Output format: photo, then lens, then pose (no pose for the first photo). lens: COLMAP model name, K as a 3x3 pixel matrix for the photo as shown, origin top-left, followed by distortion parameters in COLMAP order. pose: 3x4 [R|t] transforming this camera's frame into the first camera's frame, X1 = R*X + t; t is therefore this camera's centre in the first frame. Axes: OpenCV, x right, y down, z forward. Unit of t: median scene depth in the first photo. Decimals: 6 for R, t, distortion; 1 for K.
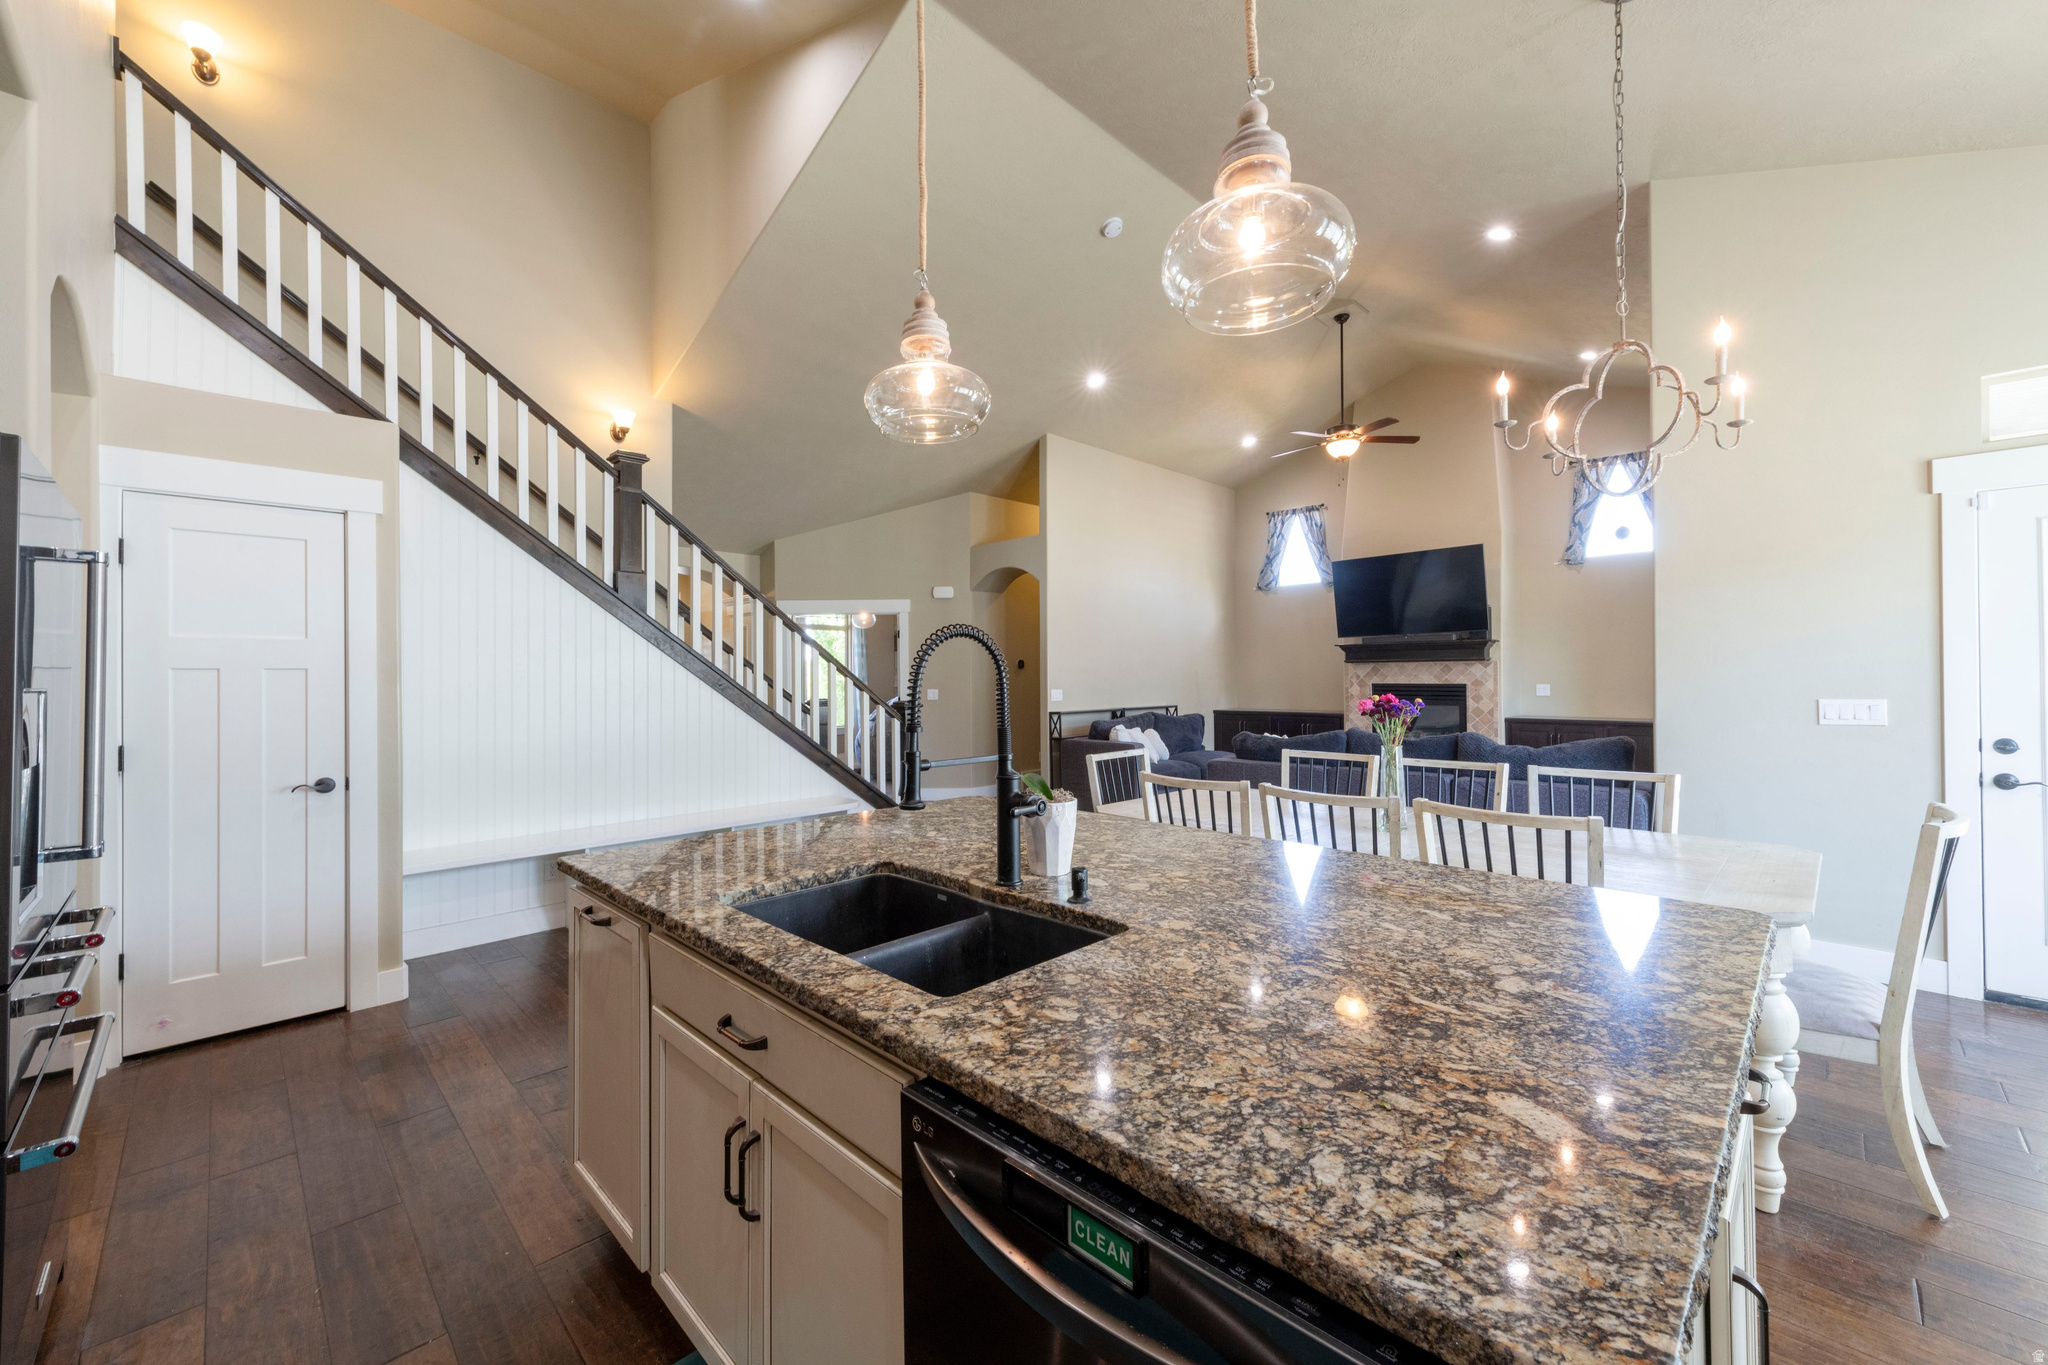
lens RADIAL K [[798.1, 0, 1019.0], [0, 798.1, 673.1], [0, 0, 1]] dist [0.004855, -0.000096]
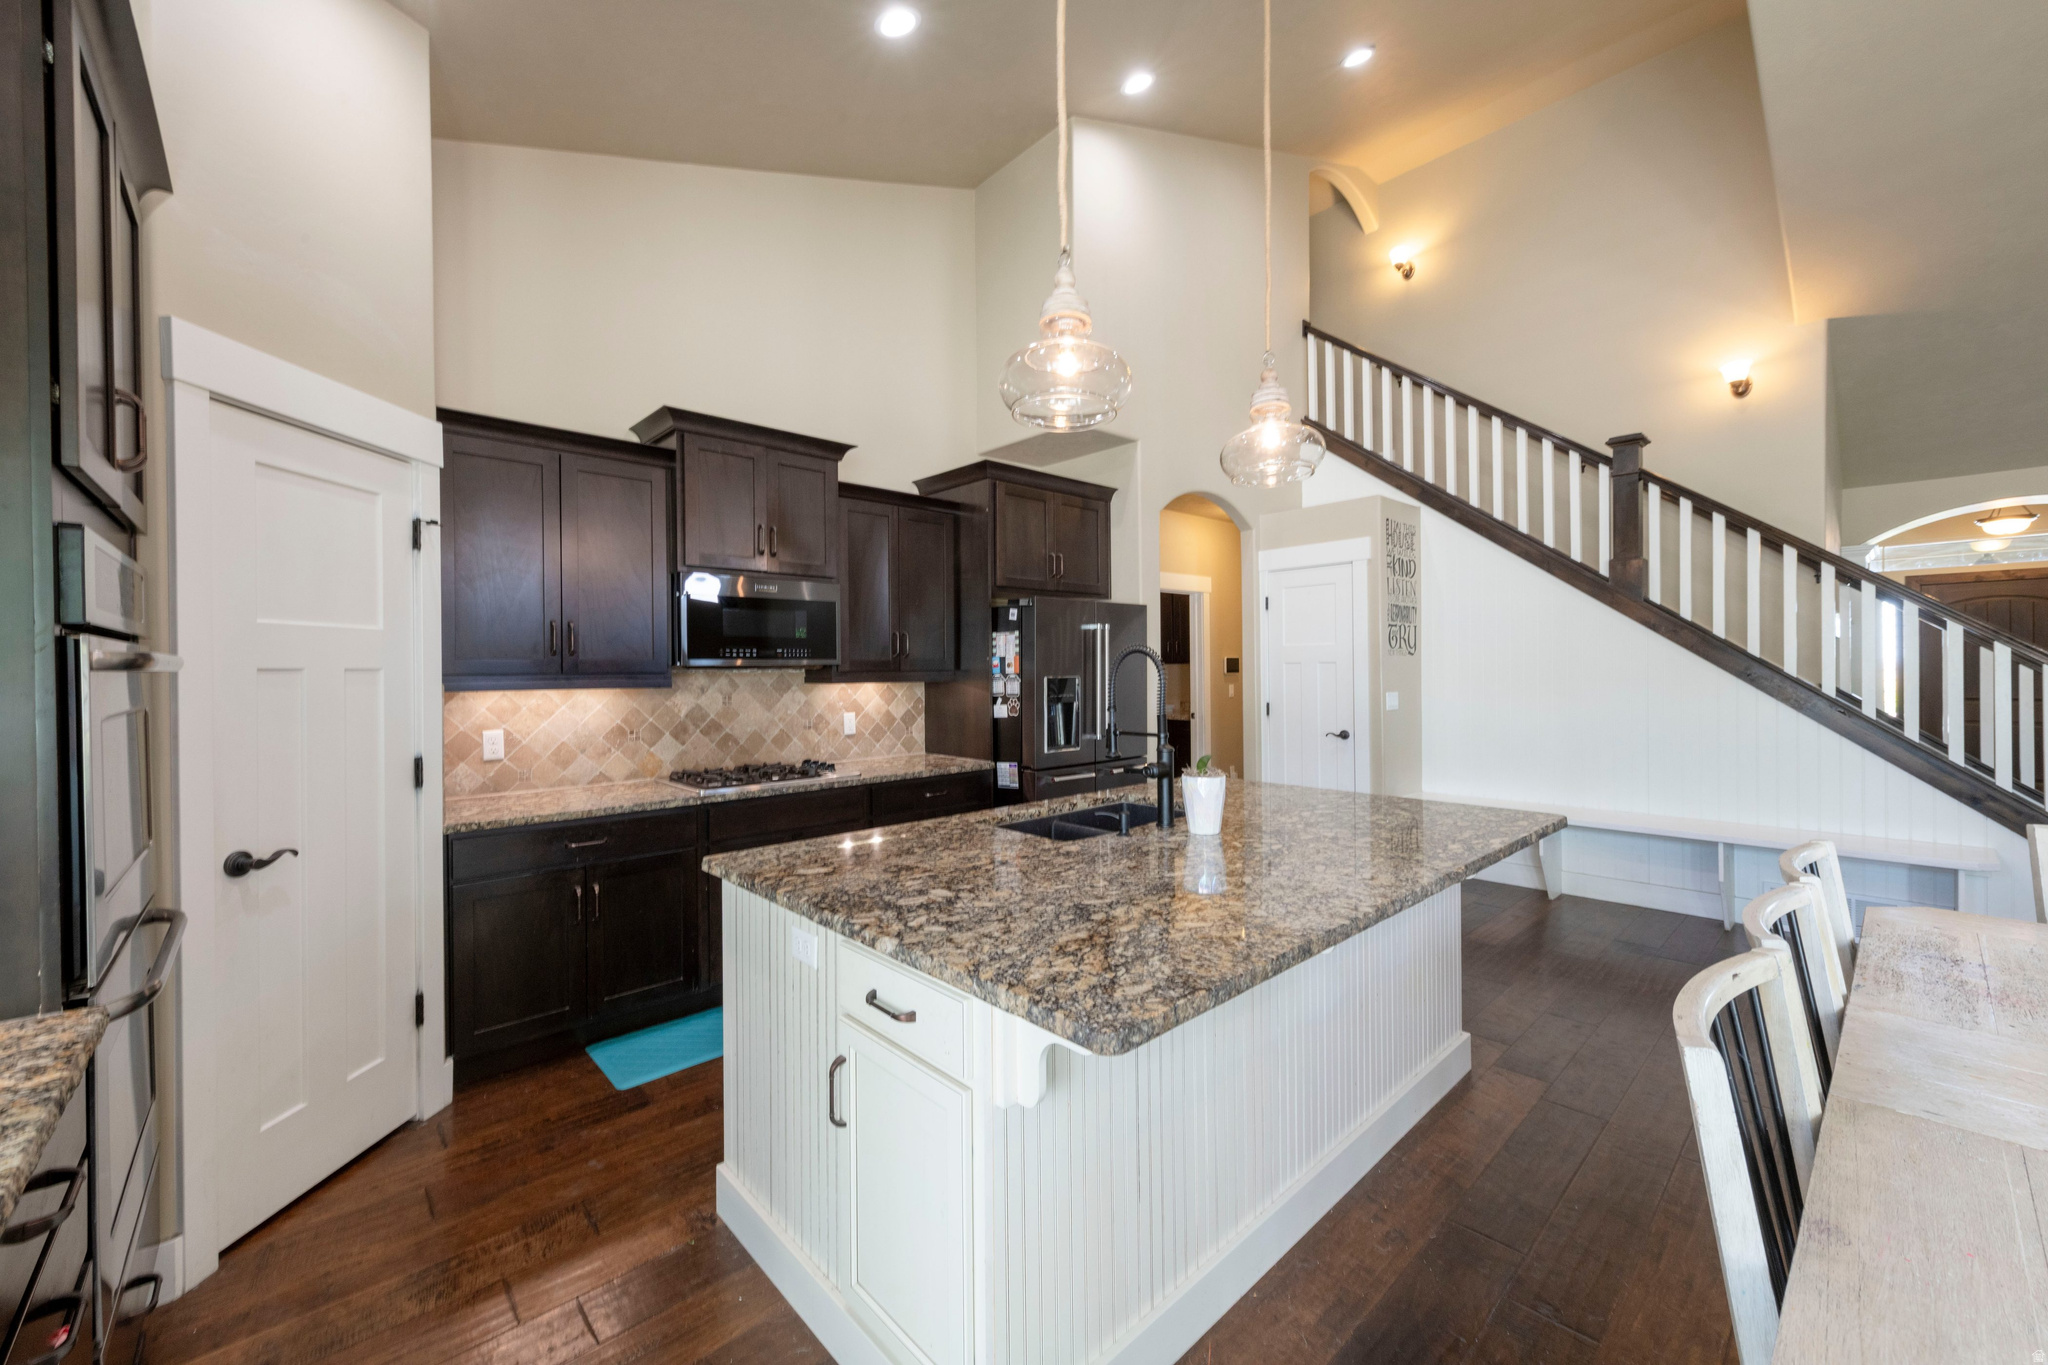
lens RADIAL K [[798.1, 0, 1029.2], [0, 798.1, 669.8], [0, 0, 1]] dist [0.004855, -0.000096]
pose [[-0.038483, 0.012116, -0.999186, 1.618383], [0.014013, 0.999835, 0.011584, -0.033844], [0.999161, -0.013556, -0.038646, 0.944669]]
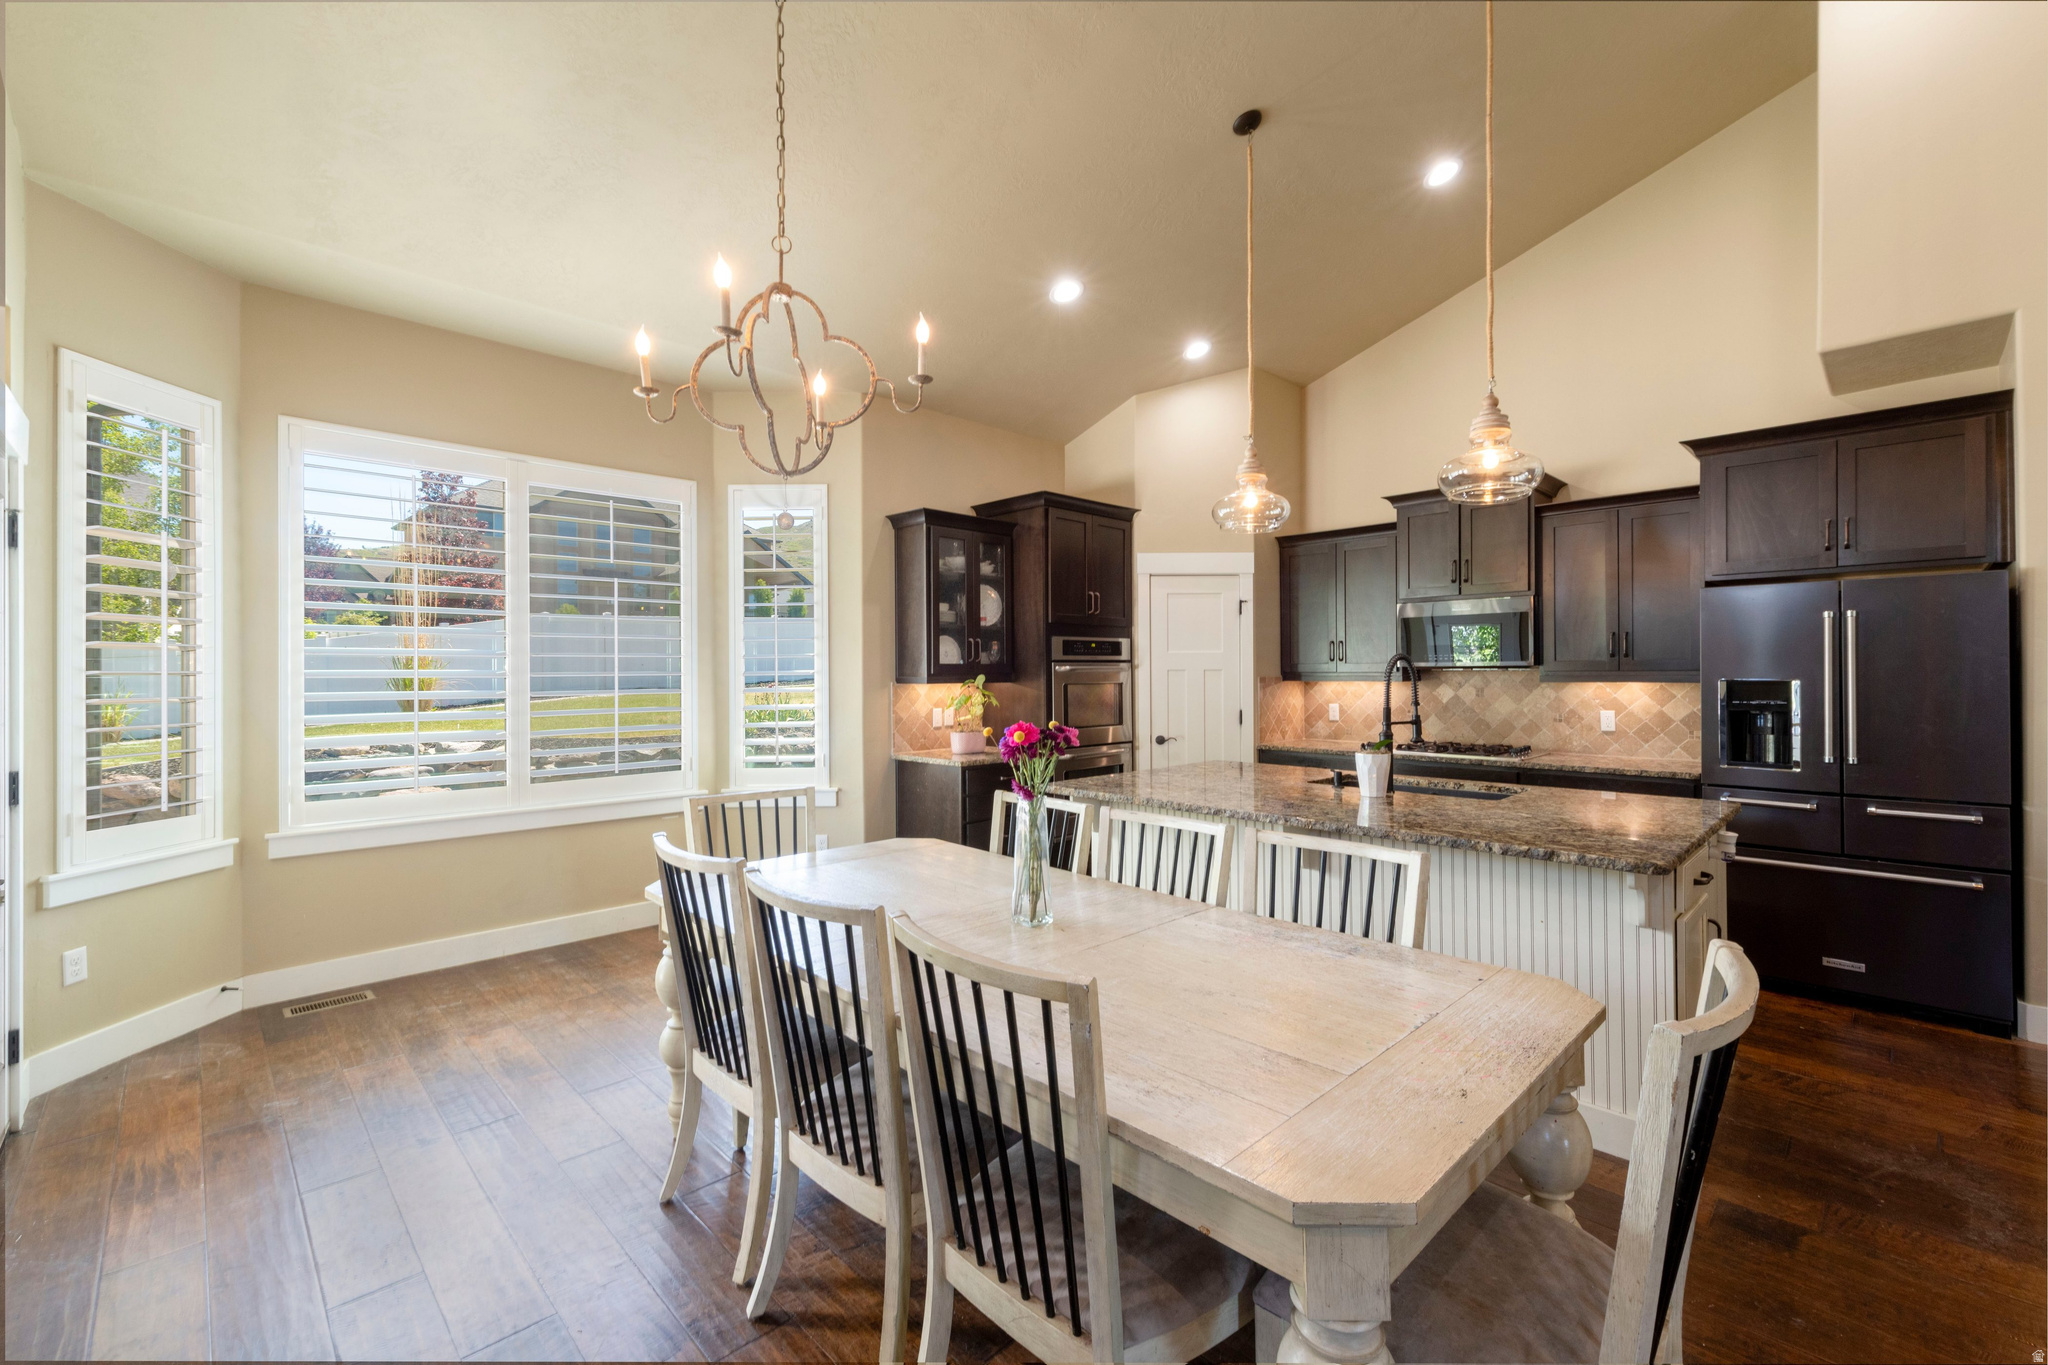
lens RADIAL K [[842.8, 0, 1032.2], [0, 842.8, 673.8], [0, 0, 1]] dist [-0.000460, -0.000534]
pose [[-0.999761, 0.015781, 0.015159, 0.903391], [0.015728, 0.999870, -0.003613, -0.016632], [-0.015214, -0.003374, -0.999879, 3.392444]]
